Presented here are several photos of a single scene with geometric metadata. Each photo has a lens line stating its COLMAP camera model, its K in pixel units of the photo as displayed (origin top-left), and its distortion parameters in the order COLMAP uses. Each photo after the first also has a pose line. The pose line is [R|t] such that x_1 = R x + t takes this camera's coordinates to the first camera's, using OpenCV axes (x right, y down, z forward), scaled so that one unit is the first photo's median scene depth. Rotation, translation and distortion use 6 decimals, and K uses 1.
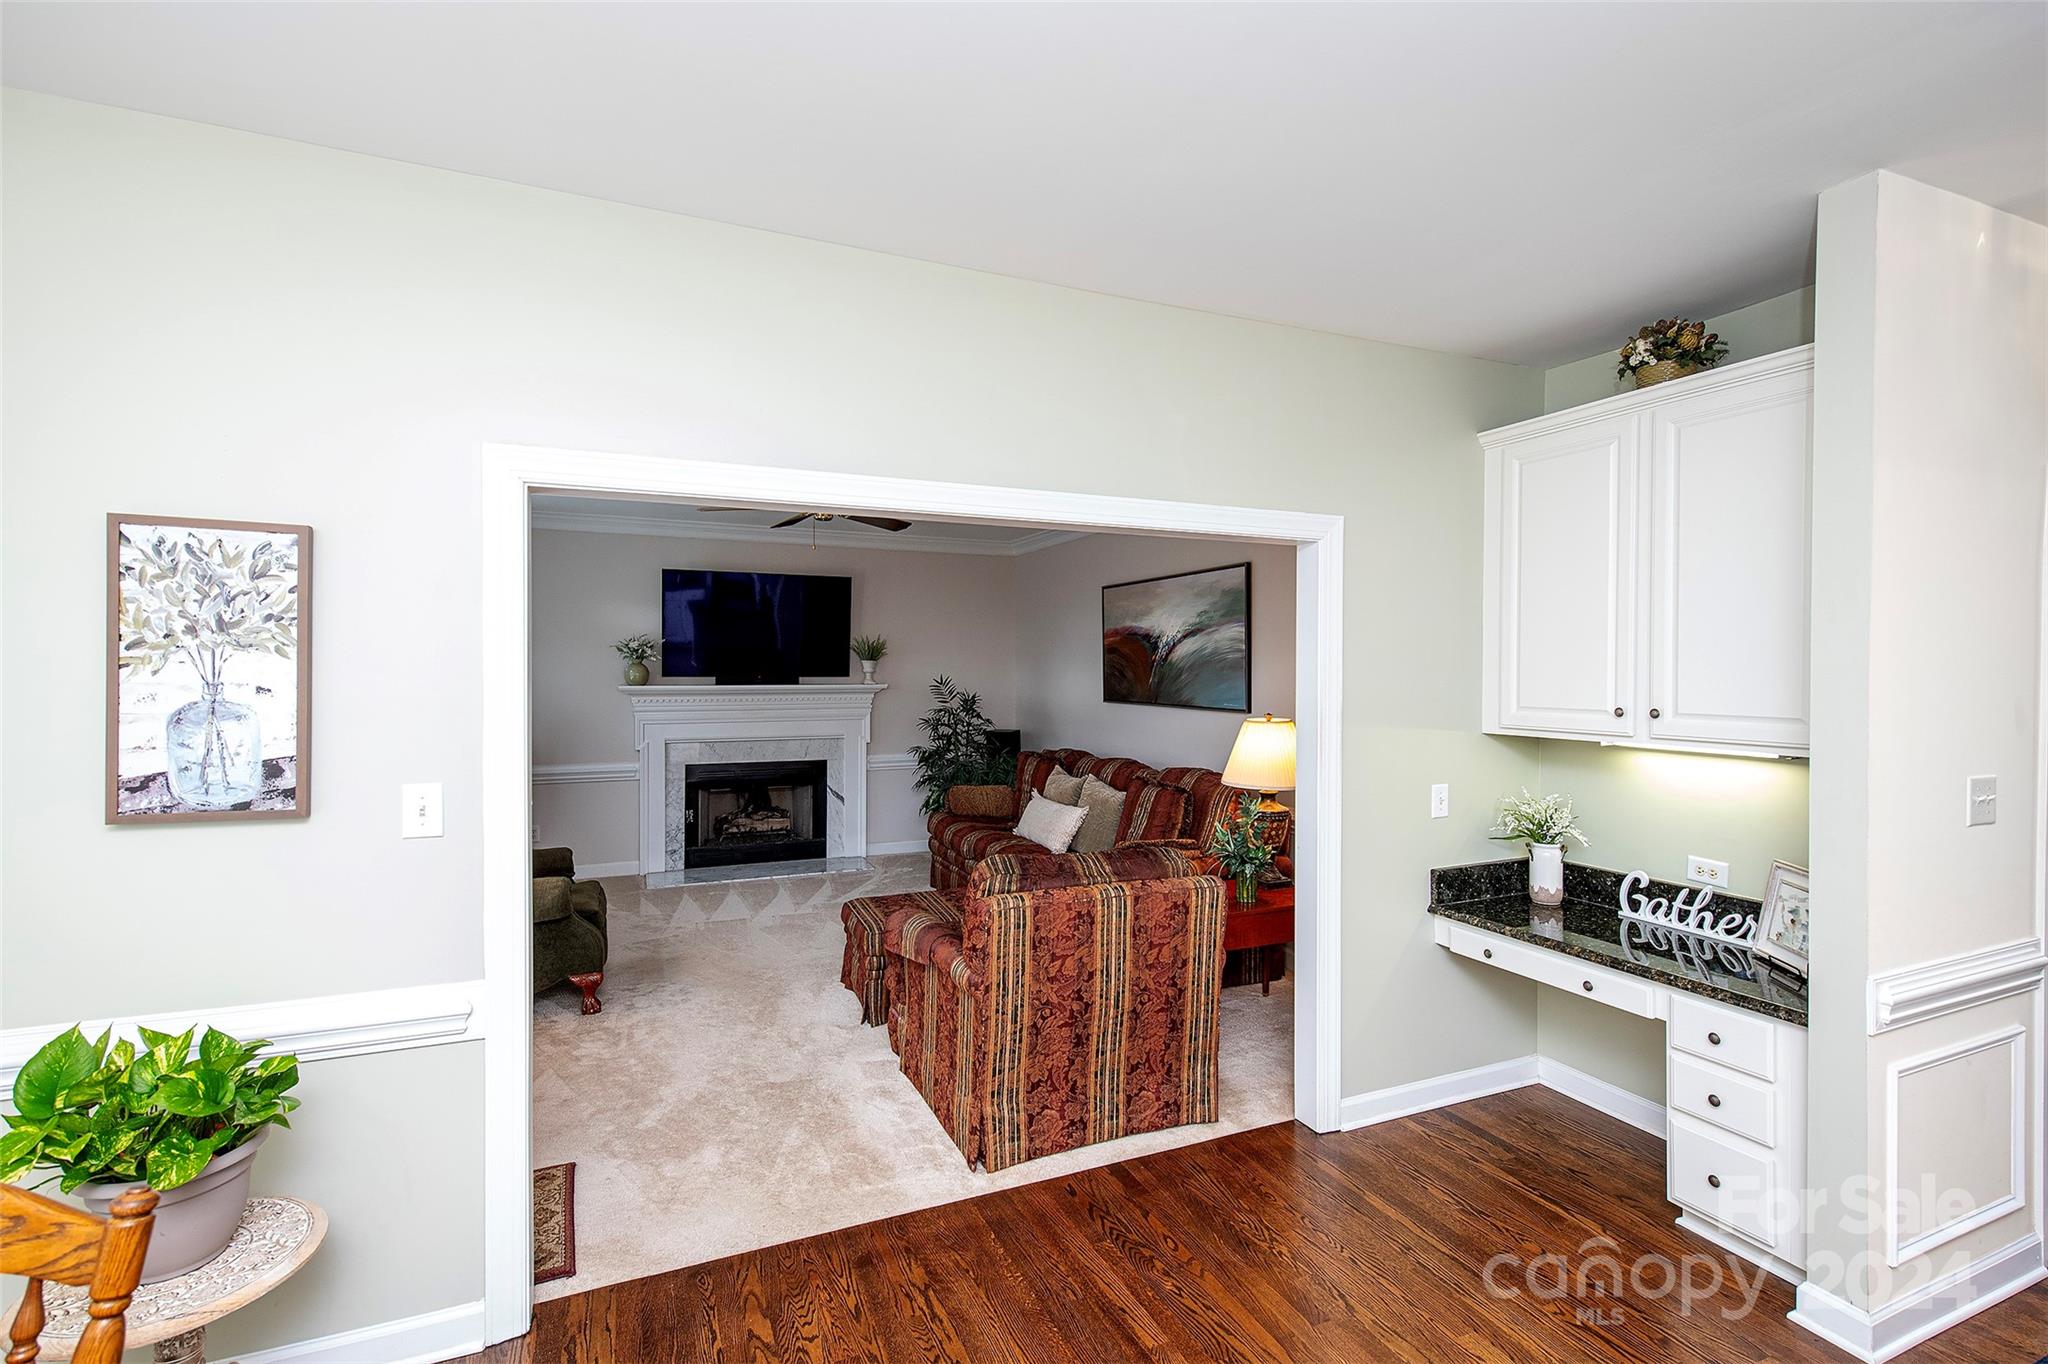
lens RADIAL K [[929.2, 0, 1025.9], [0, 929.2, 663.5], [0, 0, 1]] dist [-0.000488, -0.000533]
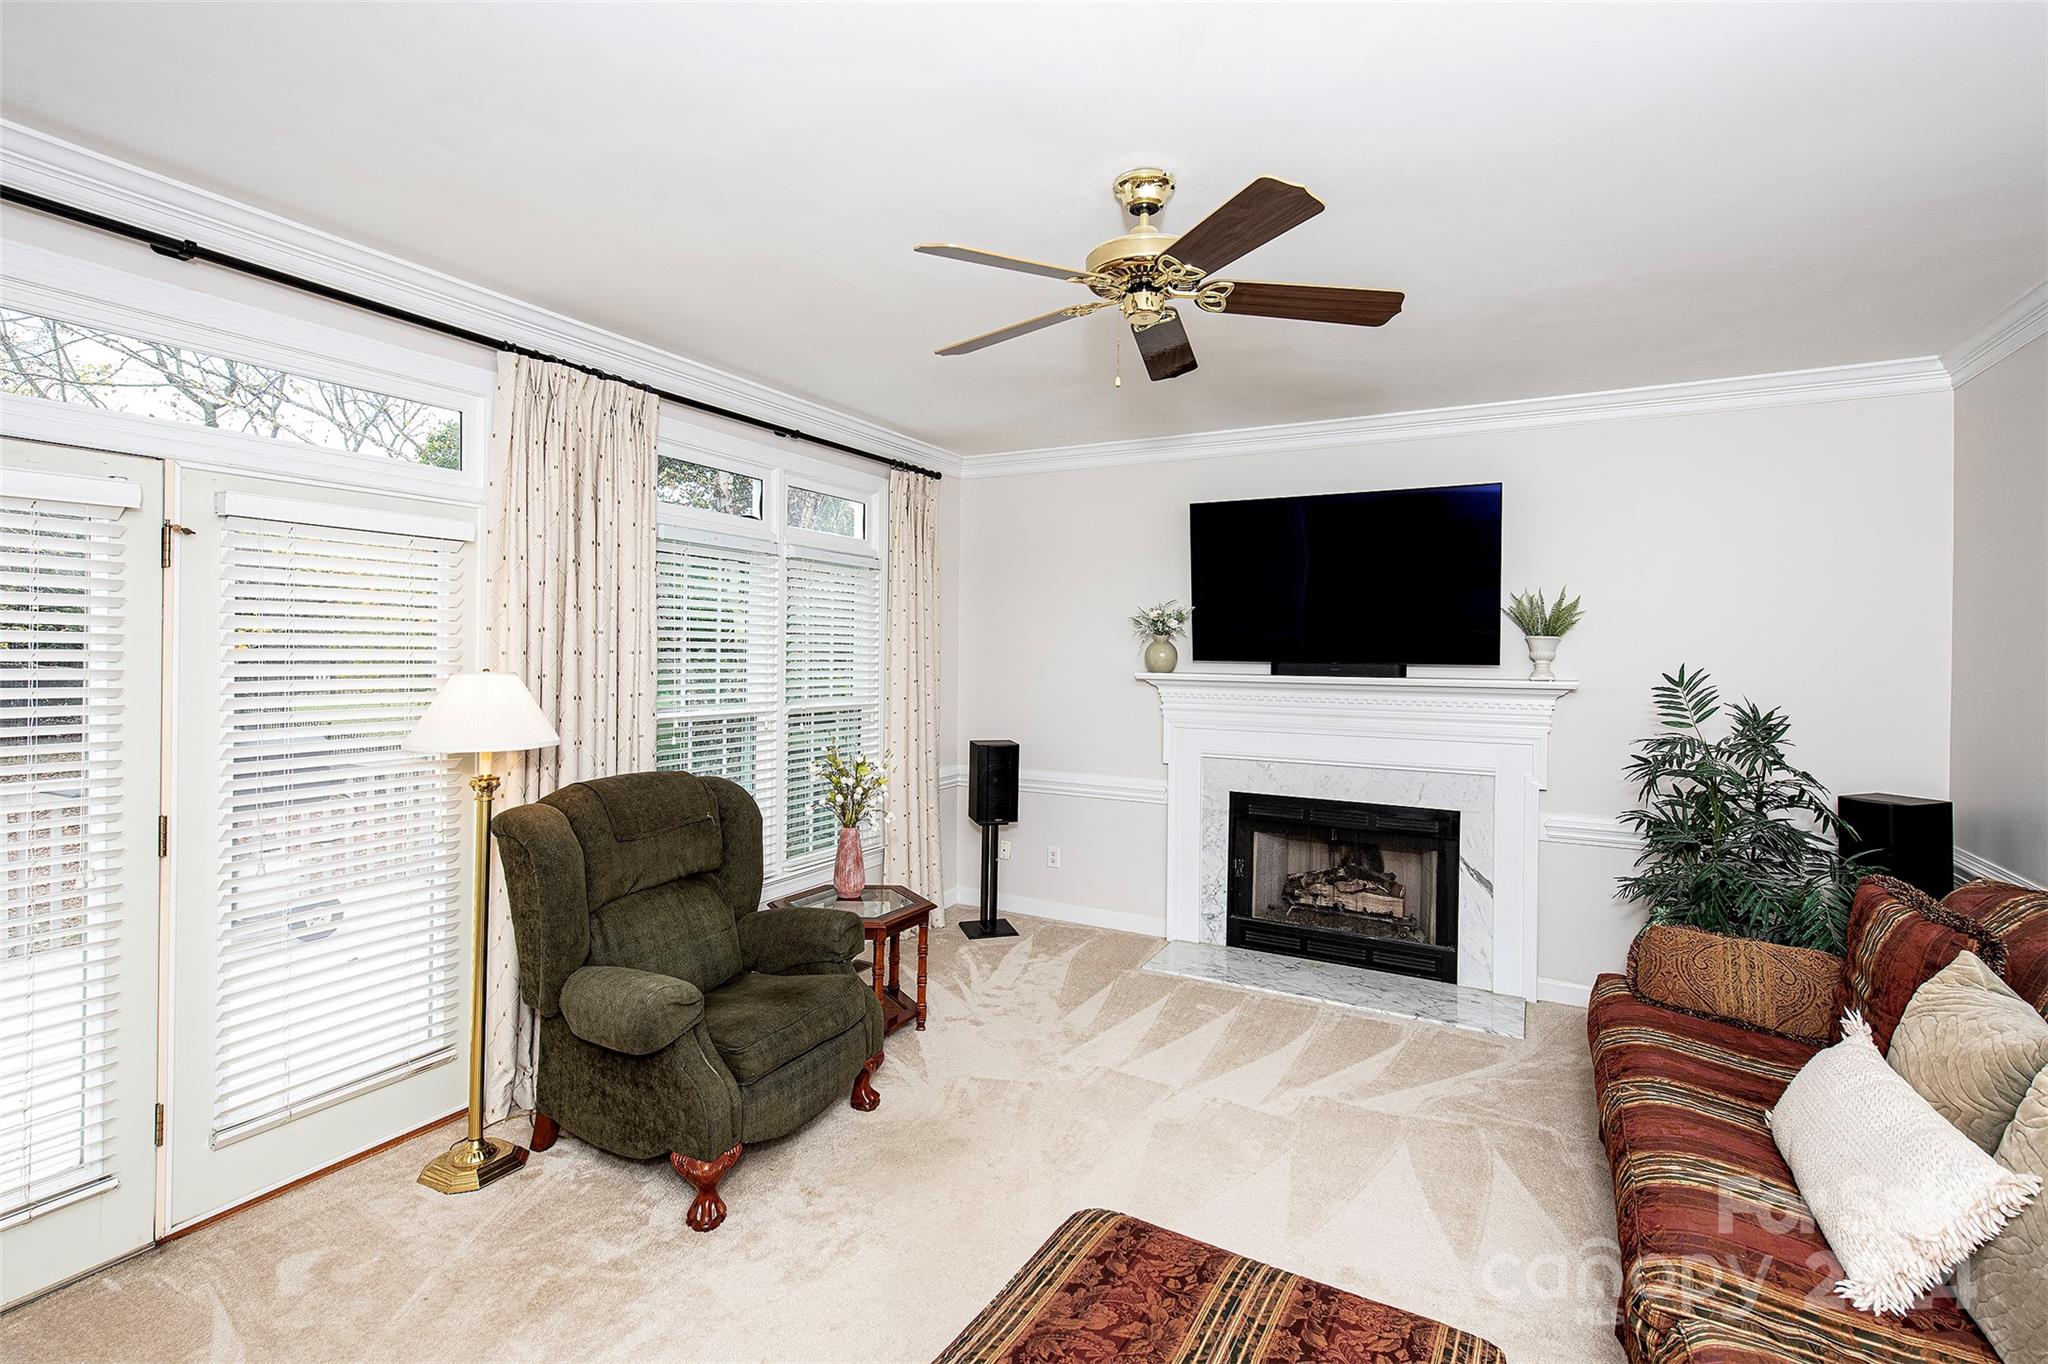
lens RADIAL K [[929.2, 0, 1025.9], [0, 929.2, 663.5], [0, 0, 1]] dist [-0.000488, -0.000533]
pose [[0.613348, 0.016216, -0.789646, 0.086684], [-0.001182, 0.999807, 0.019614, 0.003323], [0.789812, -0.011097, 0.613249, 0.555413]]
